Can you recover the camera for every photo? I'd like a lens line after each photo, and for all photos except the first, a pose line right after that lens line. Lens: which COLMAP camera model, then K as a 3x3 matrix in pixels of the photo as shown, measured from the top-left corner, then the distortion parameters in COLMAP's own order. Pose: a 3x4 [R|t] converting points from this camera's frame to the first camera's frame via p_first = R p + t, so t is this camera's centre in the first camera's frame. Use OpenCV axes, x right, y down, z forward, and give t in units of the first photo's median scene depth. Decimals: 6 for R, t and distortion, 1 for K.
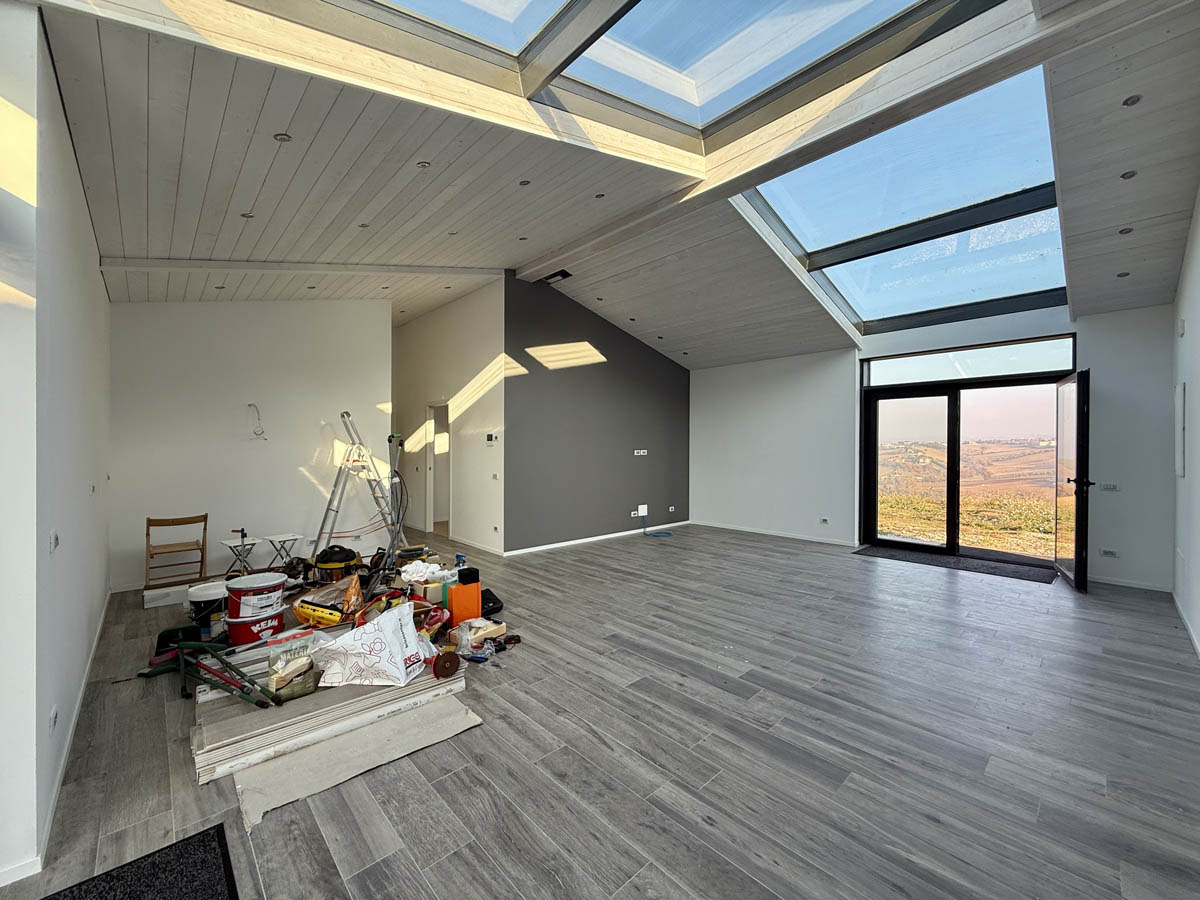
lens RADIAL K [[480.4, 0, 597.6], [0, 480.4, 451.7], [0, 0, 1]] dist [-0.000297, -0.000025]
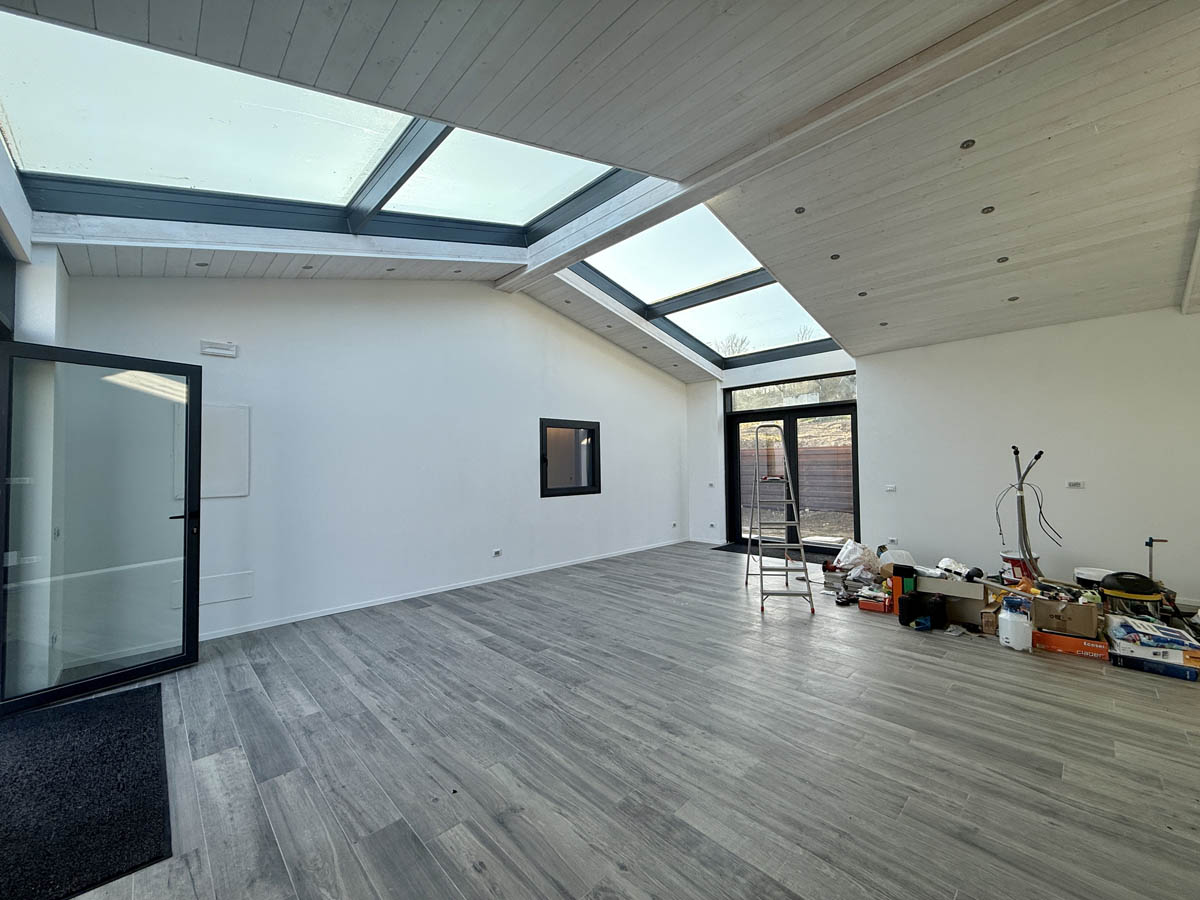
lens RADIAL K [[480.4, 0, 599.4], [0, 480.4, 450.7], [0, 0, 1]] dist [-0.000297, -0.000025]
pose [[-0.999925, 0.007988, -0.009258, 0.468993], [0.008208, 0.999679, -0.023955, -0.014287], [0.009063, -0.024030, -0.999670, 2.124715]]
